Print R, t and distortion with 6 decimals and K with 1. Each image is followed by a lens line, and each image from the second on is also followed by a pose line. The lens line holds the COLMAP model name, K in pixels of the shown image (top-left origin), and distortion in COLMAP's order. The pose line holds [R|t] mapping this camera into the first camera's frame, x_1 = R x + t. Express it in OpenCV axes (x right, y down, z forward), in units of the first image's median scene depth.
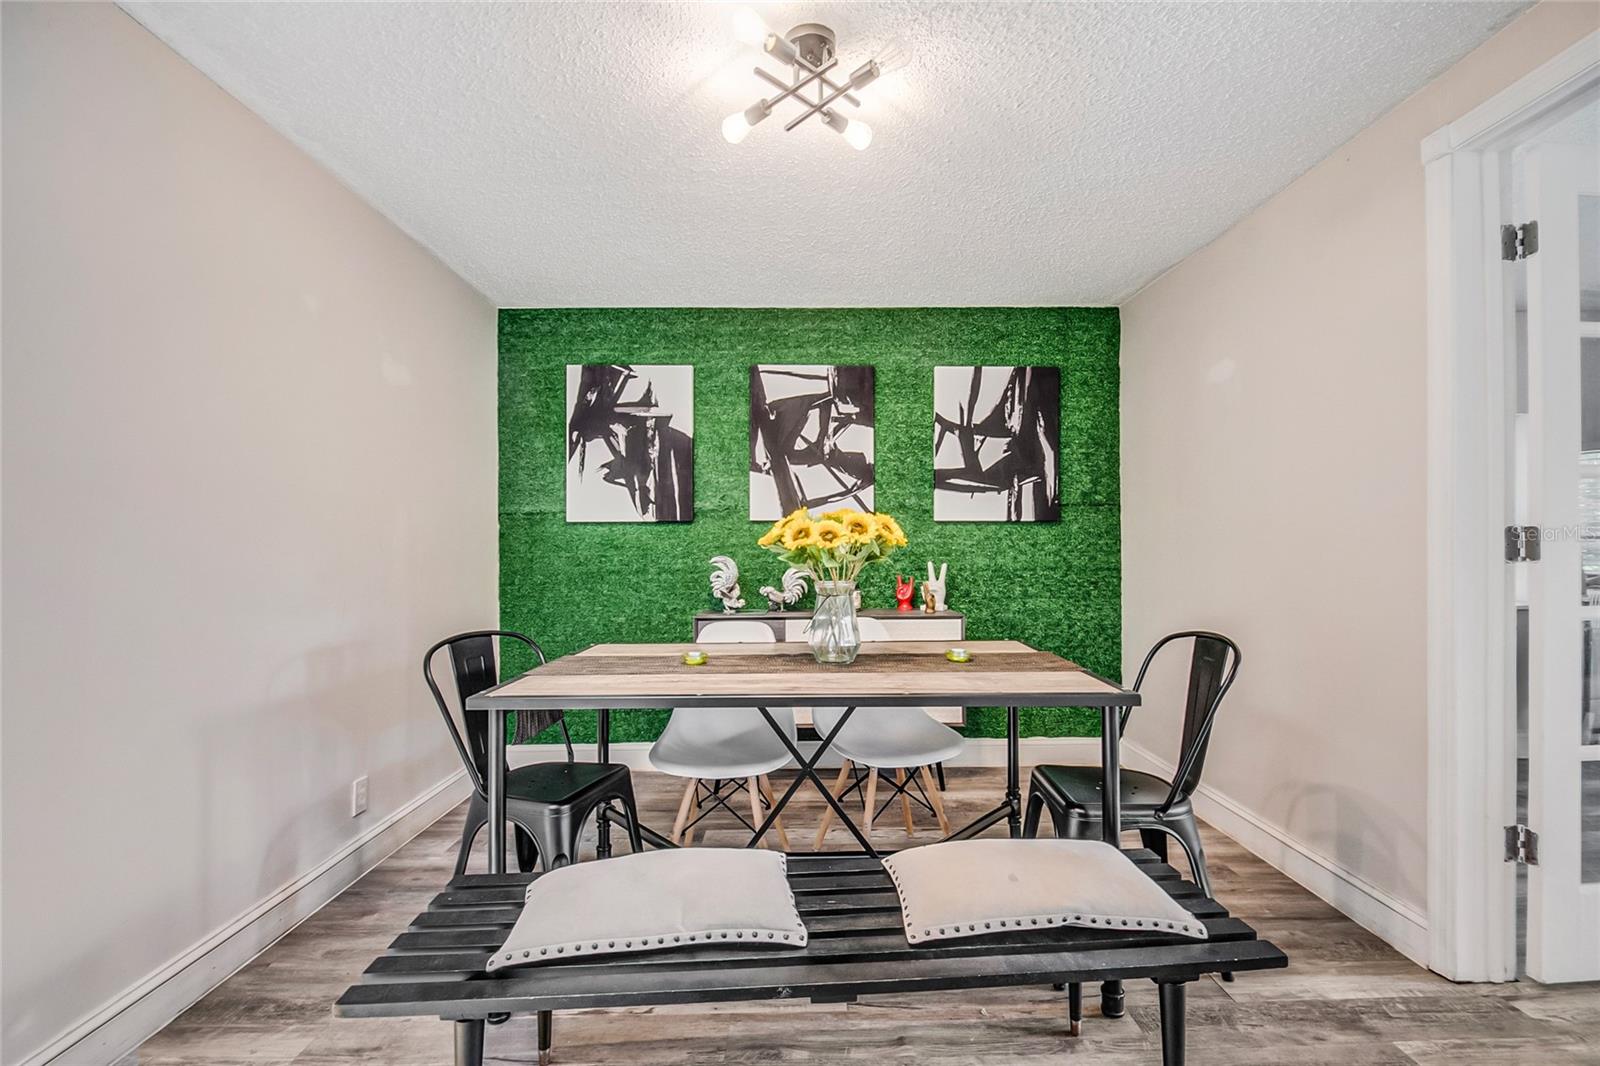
lens RADIAL K [[696.5, 0, 810.2], [0, 696.5, 541.1], [0, 0, 1]] dist [0.026694, -0.029298]
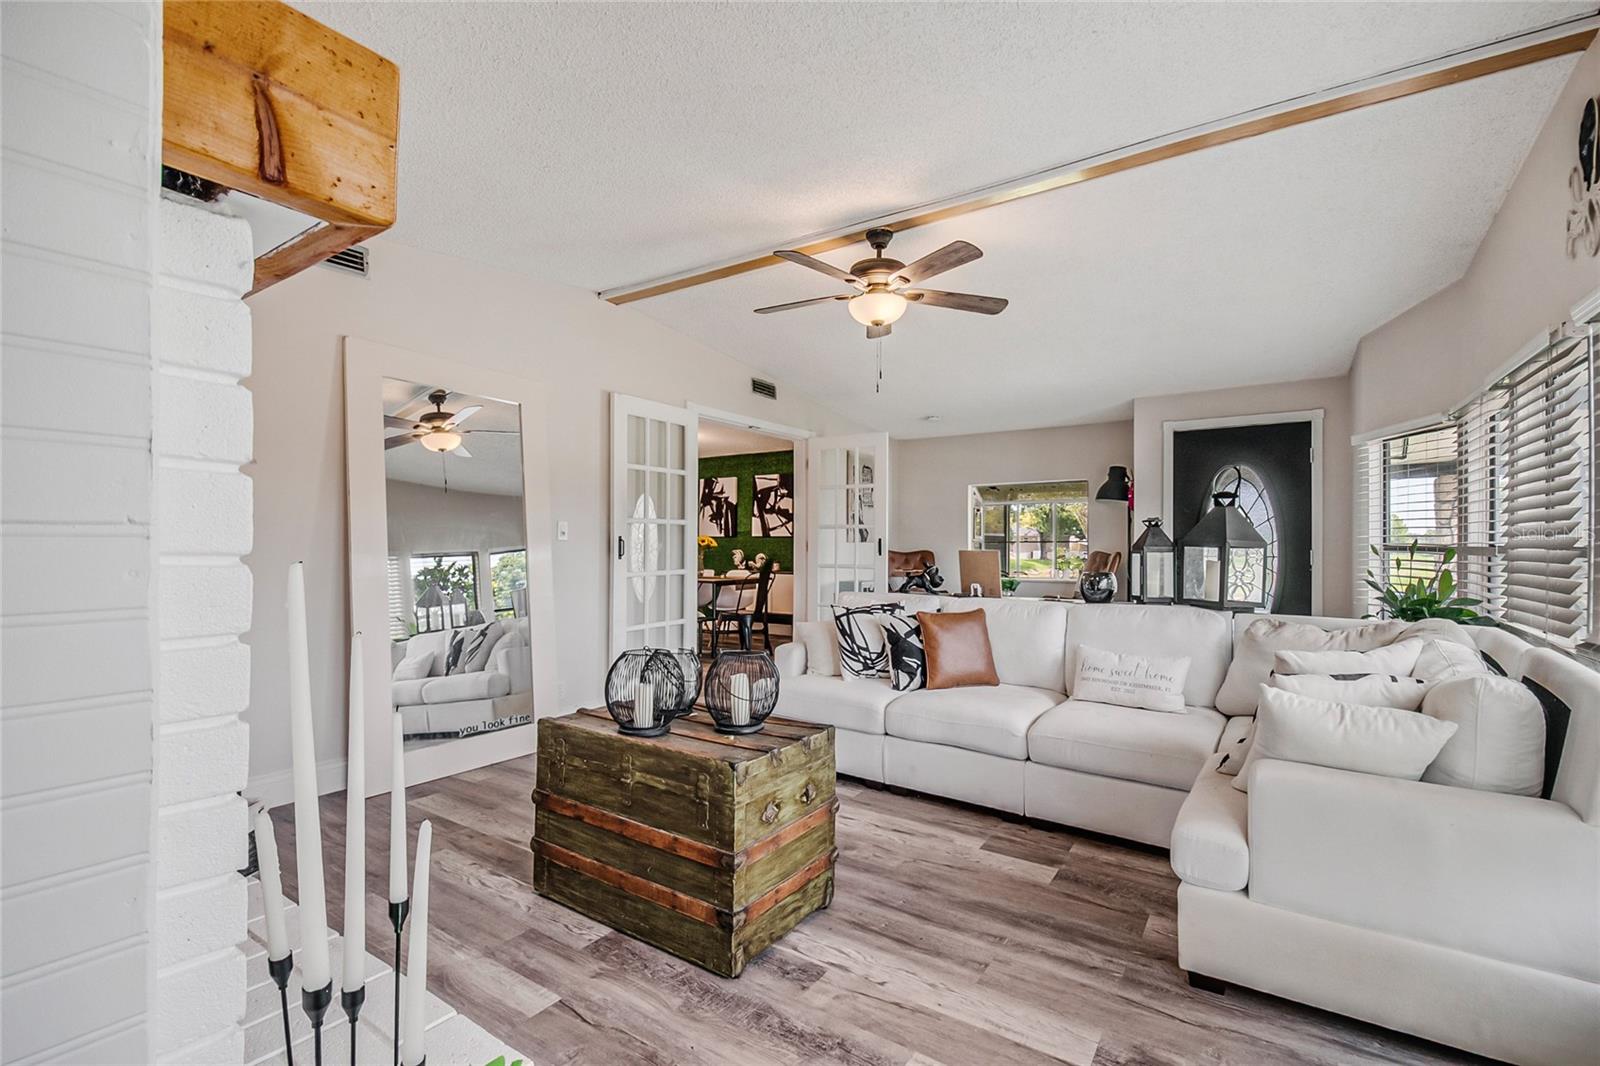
lens RADIAL K [[696.5, 0, 810.2], [0, 696.5, 541.1], [0, 0, 1]] dist [0.026694, -0.029298]
pose [[0.827504, 0.004231, -0.561444, 1.538986], [-0.003901, 0.999991, 0.001786, -0.015778], [0.561446, 0.000712, 0.827513, -1.015757]]
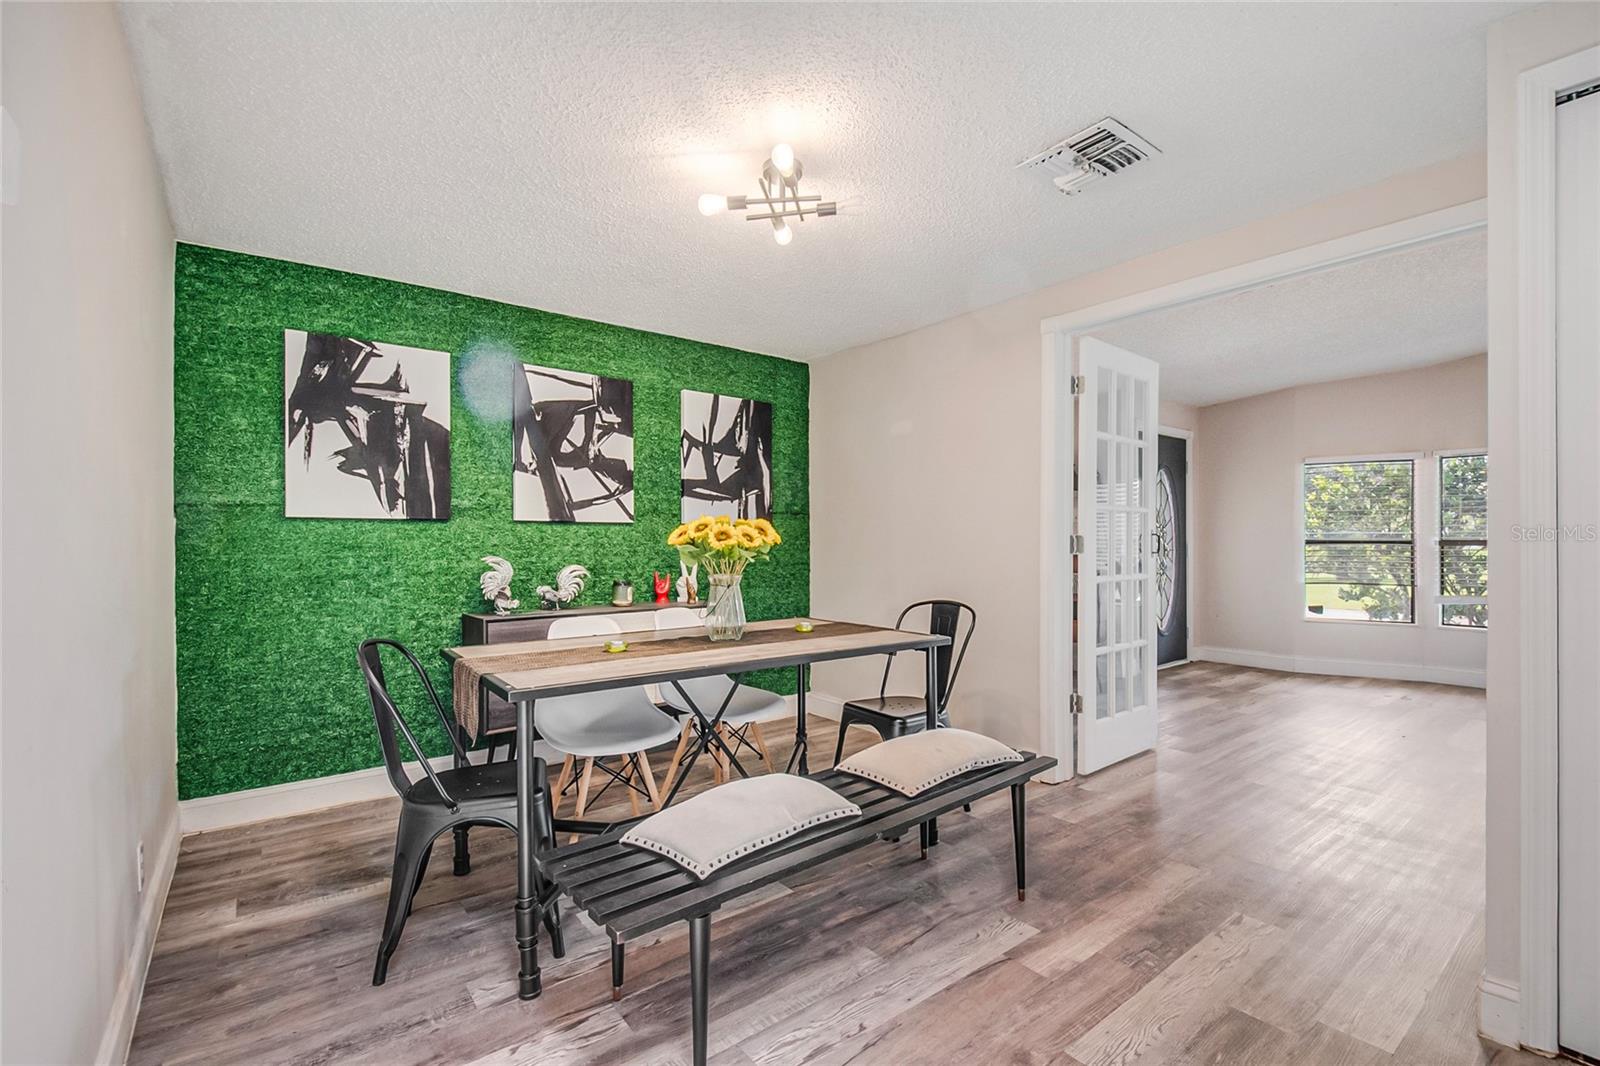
lens RADIAL K [[696.5, 0, 810.2], [0, 696.5, 541.1], [0, 0, 1]] dist [0.026694, -0.029298]
pose [[0.796951, 0.003564, 0.604034, -0.350437], [-0.004460, 0.999990, -0.000015, -0.001574], [-0.604028, -0.002682, 0.796959, -0.043089]]
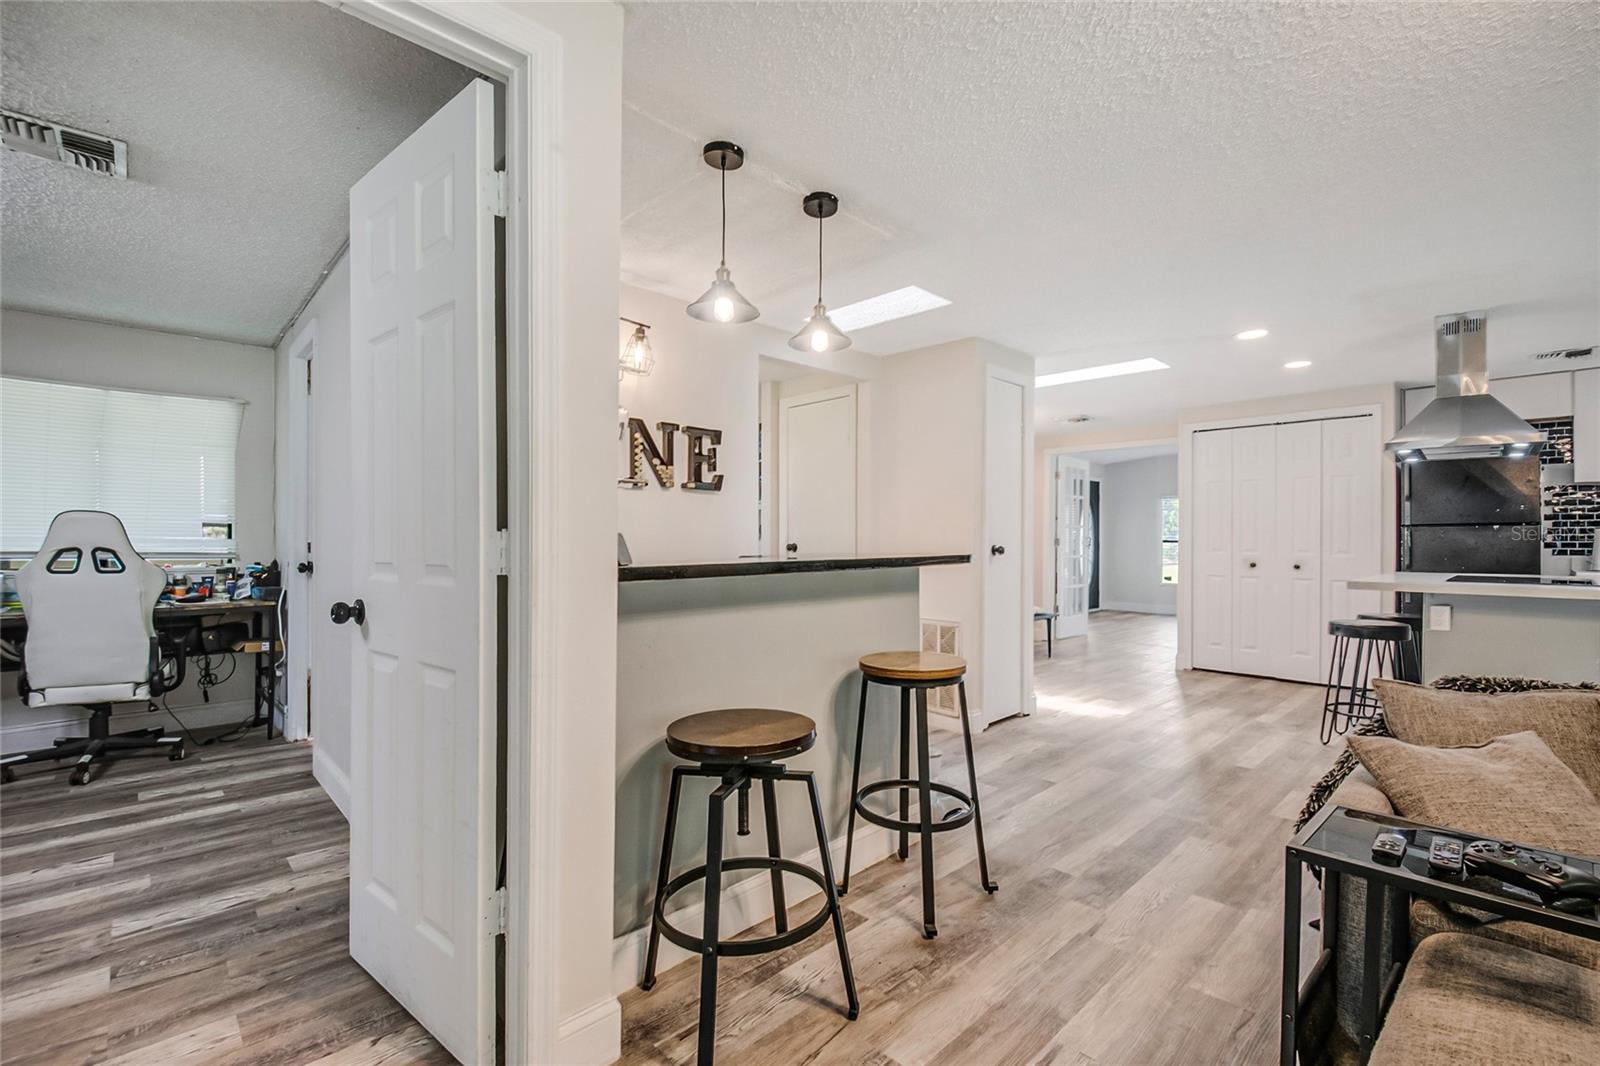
lens RADIAL K [[696.5, 0, 810.2], [0, 696.5, 541.1], [0, 0, 1]] dist [0.026694, -0.029298]
pose [[0.730862, 0.003665, 0.682515, -1.610398], [-0.009805, 0.999939, 0.005130, -0.004968], [-0.682455, -0.010441, 0.730853, -0.613888]]
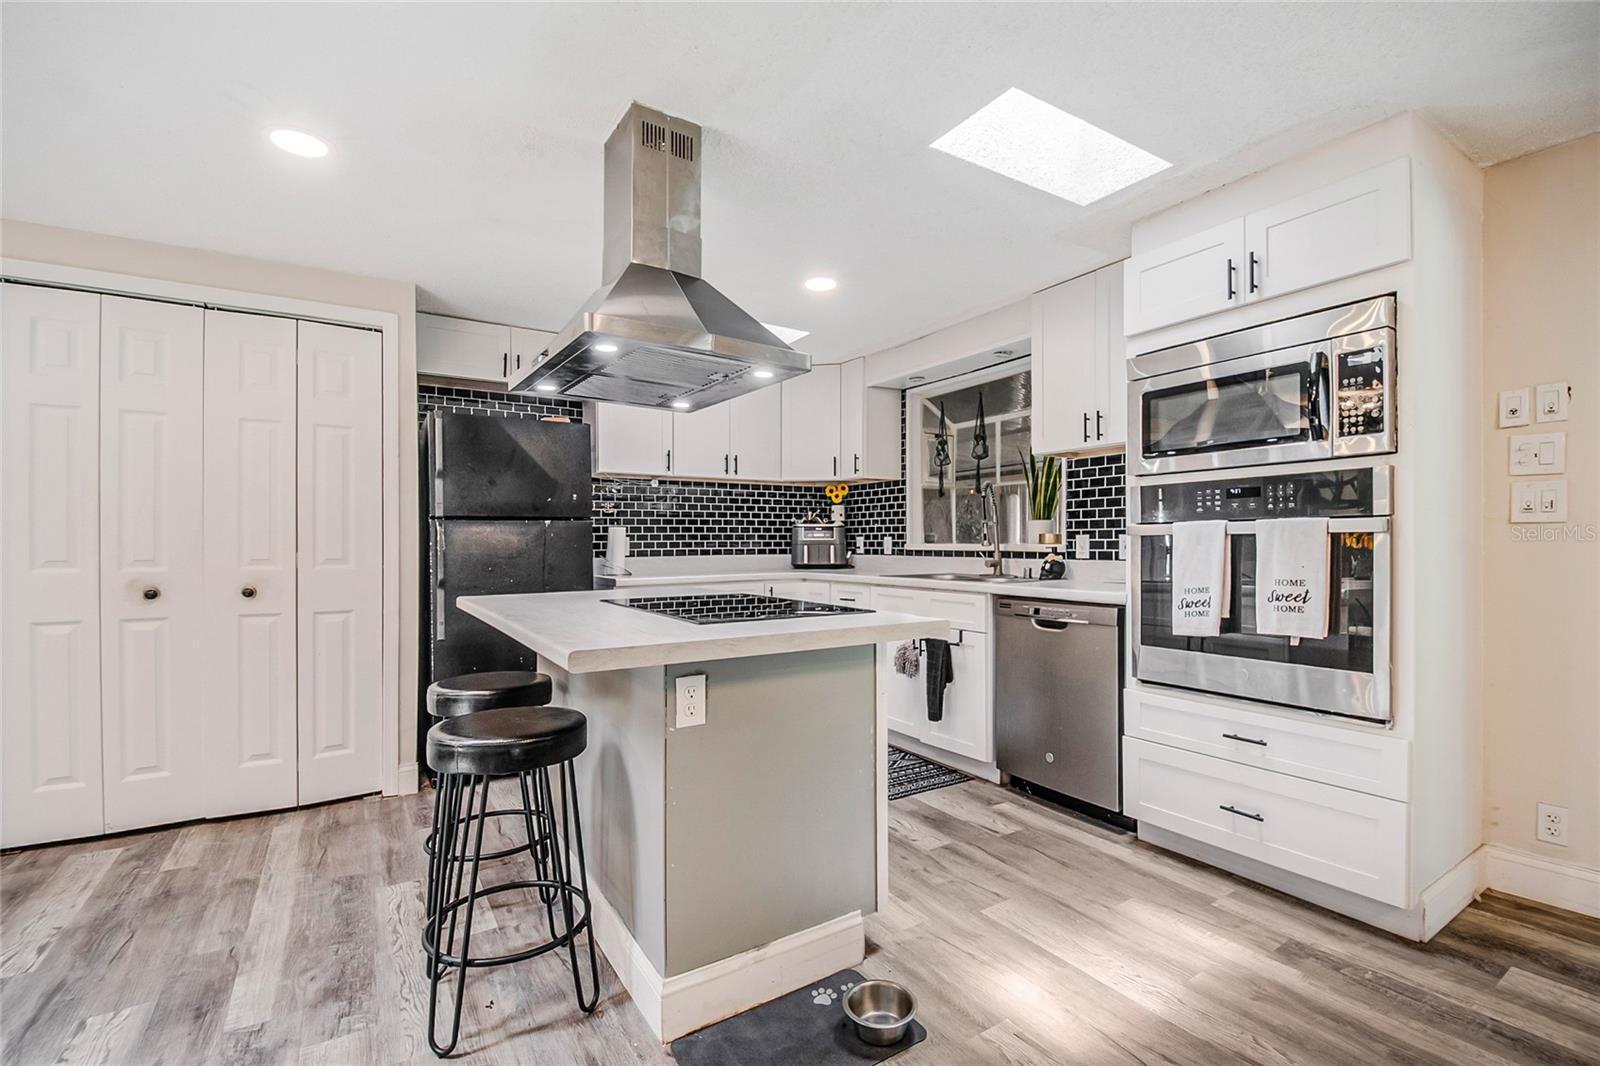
lens RADIAL K [[710.8, 0, 800.0], [0, 710.8, 533.0], [0, 0, 1]] dist [-0.000205, -0.009233]
pose [[-0.521738, 0.017270, 0.852931, -0.768063], [-0.003400, 0.999745, -0.022323, -0.002891], [-0.853099, -0.014547, -0.521546, -0.325647]]
